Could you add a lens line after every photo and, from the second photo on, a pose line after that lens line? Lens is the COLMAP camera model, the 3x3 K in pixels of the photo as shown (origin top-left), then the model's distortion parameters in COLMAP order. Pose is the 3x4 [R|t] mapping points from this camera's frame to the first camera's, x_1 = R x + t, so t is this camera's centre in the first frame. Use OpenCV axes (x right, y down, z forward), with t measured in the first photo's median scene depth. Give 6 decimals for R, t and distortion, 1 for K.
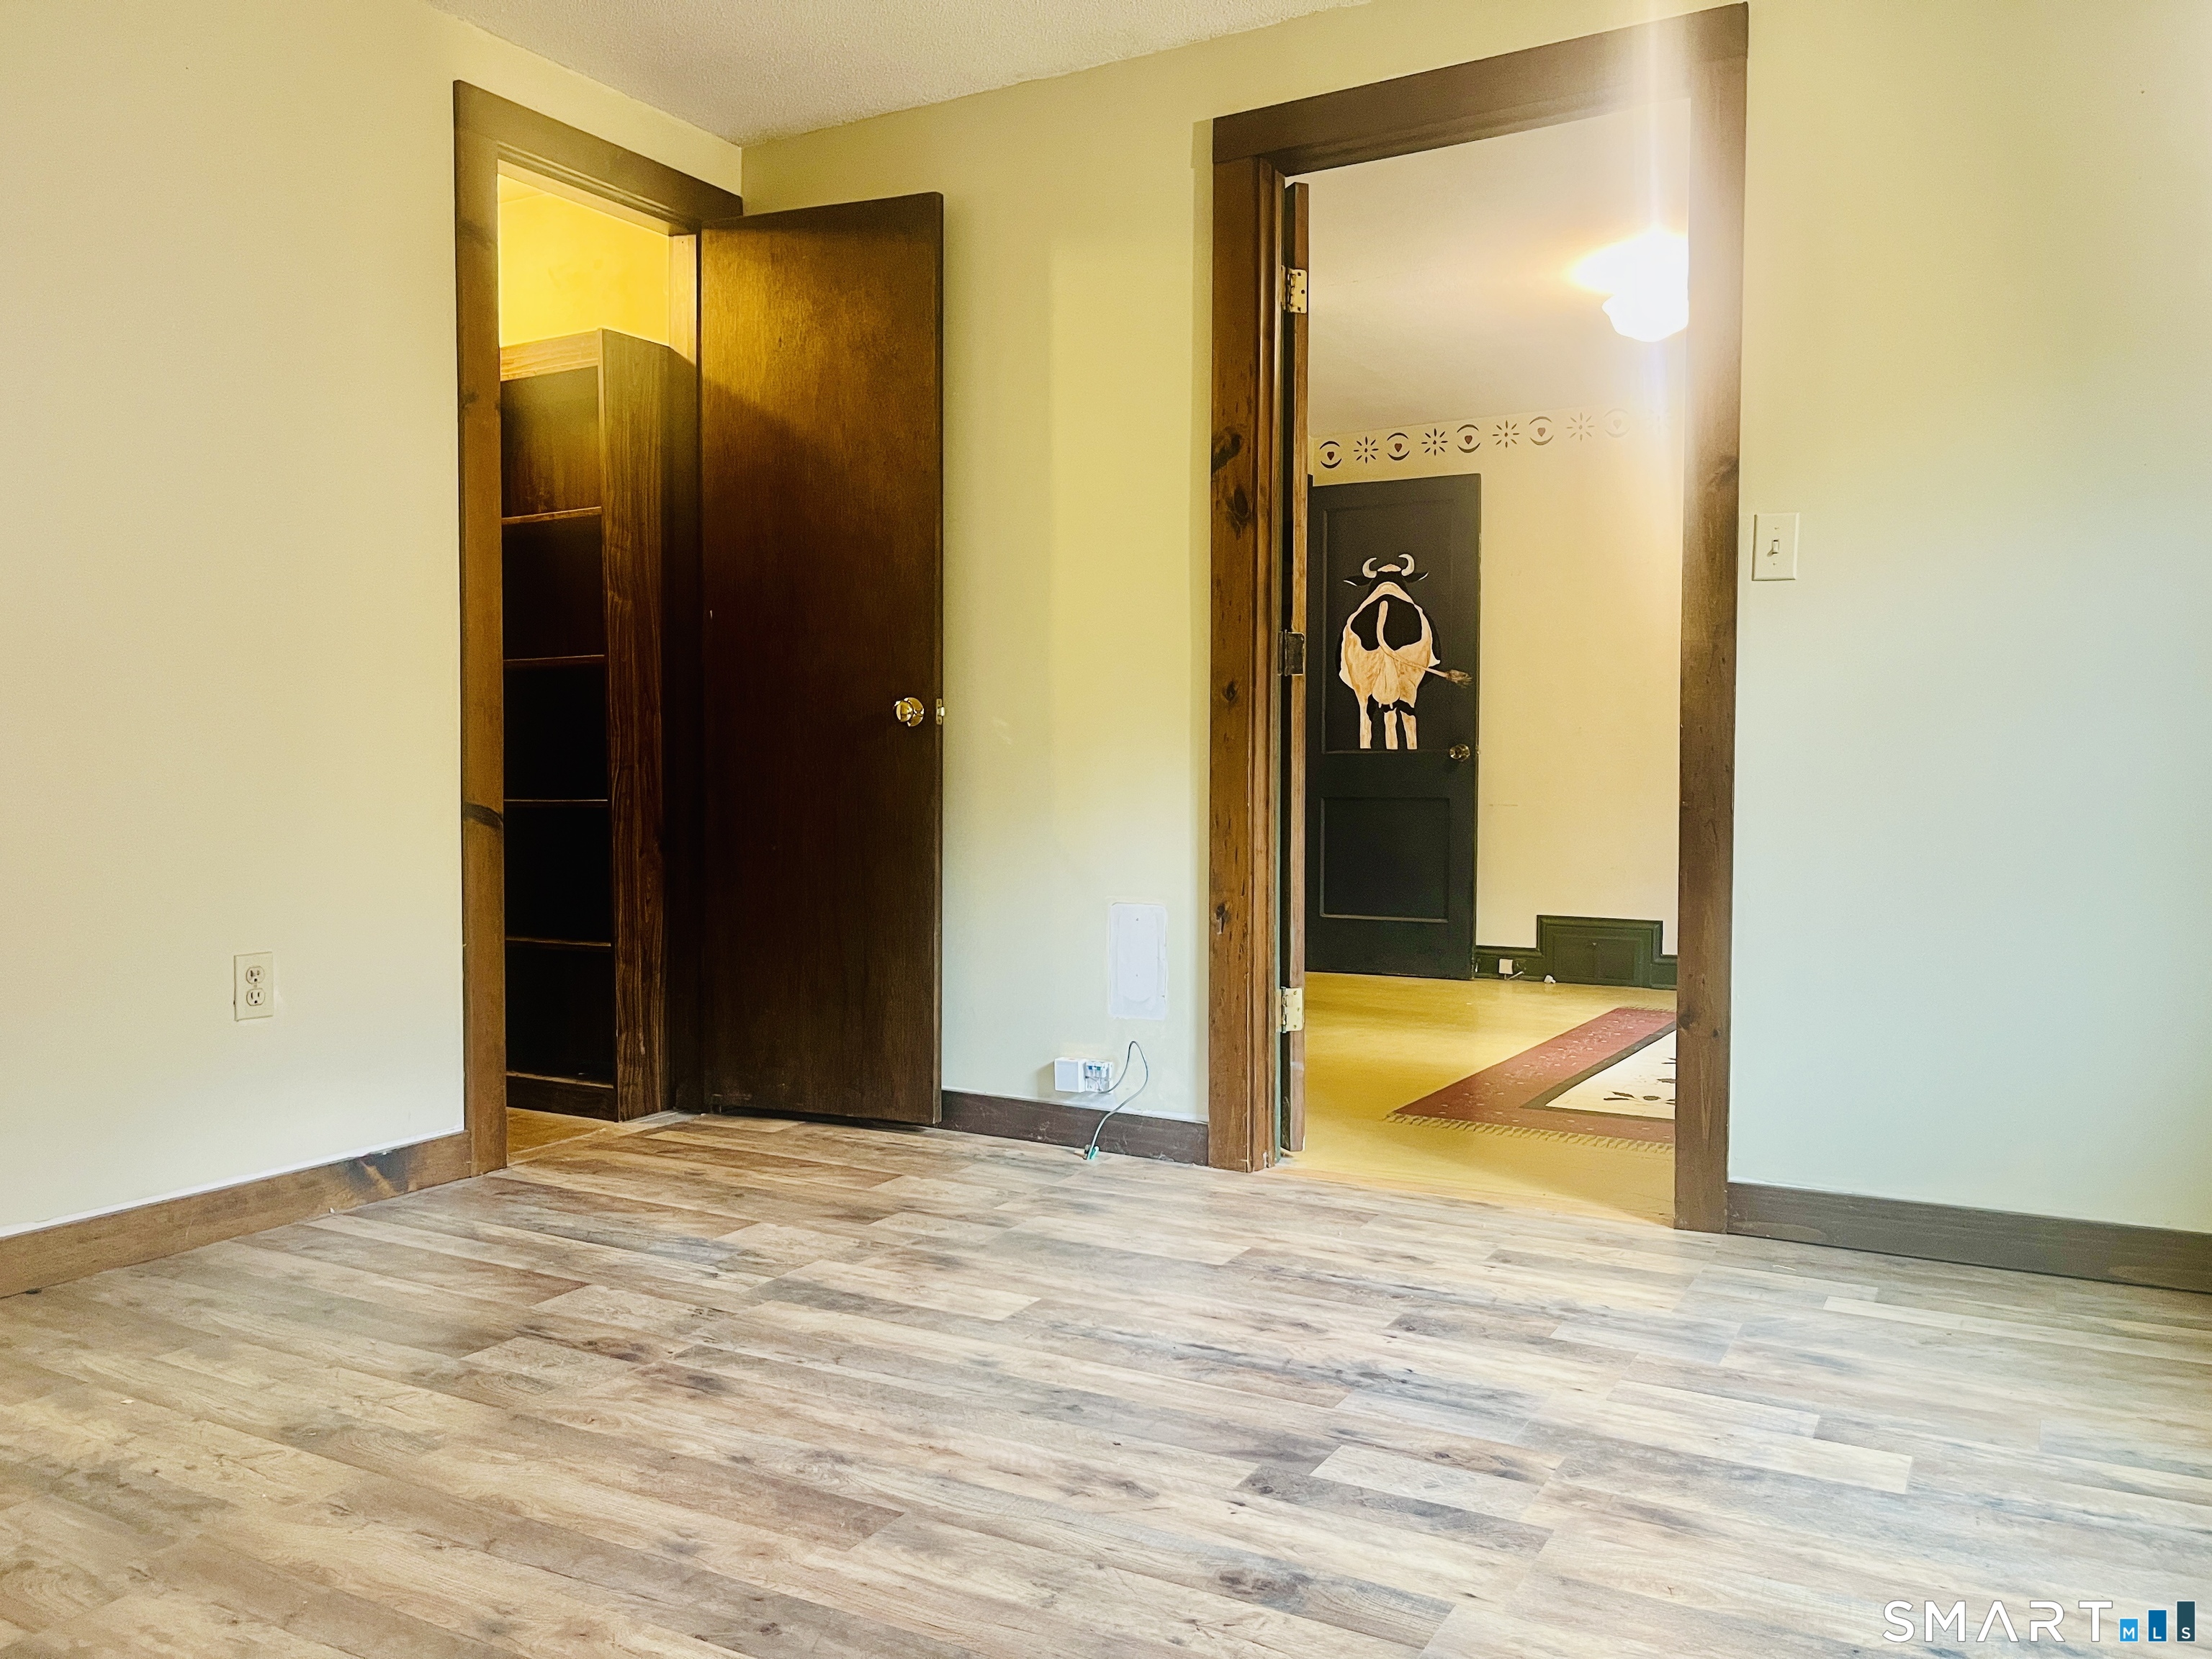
lens RADIAL K [[1676.7, 0, 1104.9], [0, 1676.7, 831.6], [0, 0, 1]] dist [0.061990, -0.092687]
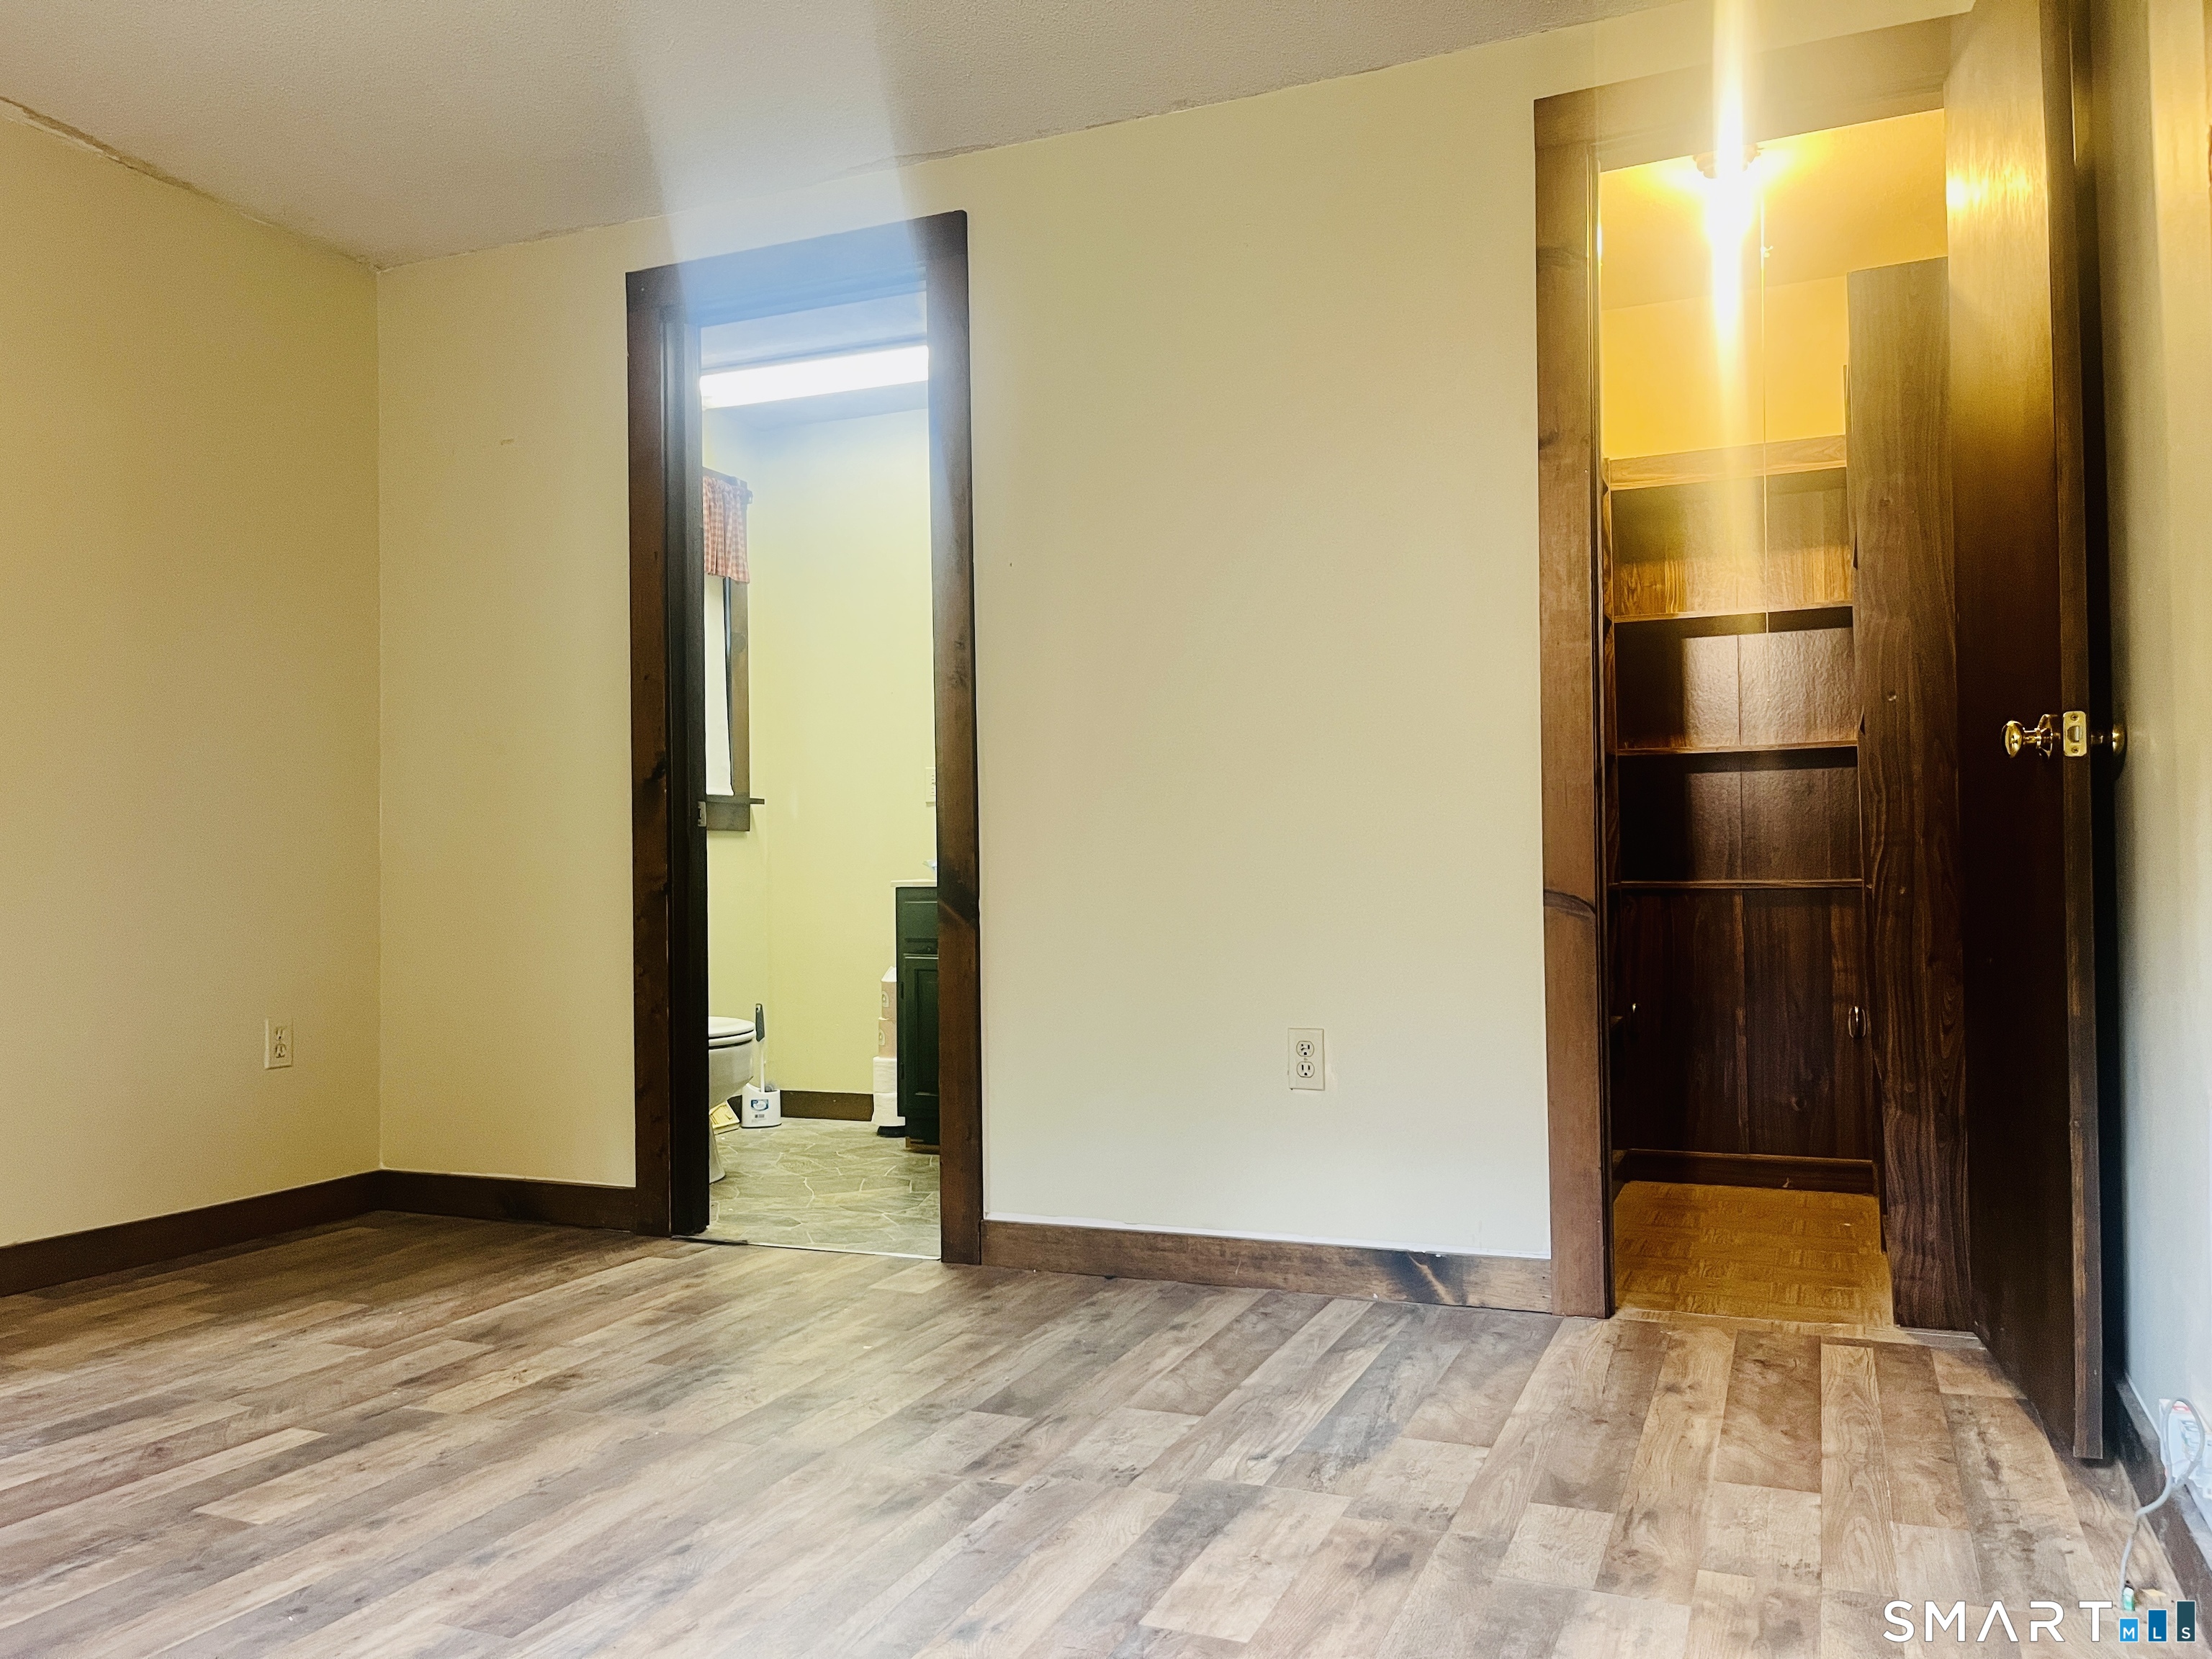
lens RADIAL K [[1676.7, 0, 1101.1], [0, 1676.7, 835.2], [0, 0, 1]] dist [0.061990, -0.092687]
pose [[0.113798, -0.026554, -0.993149, 0.611443], [-0.020755, 0.999361, -0.029098, -0.018883], [0.993287, 0.023924, 0.113174, 0.842361]]
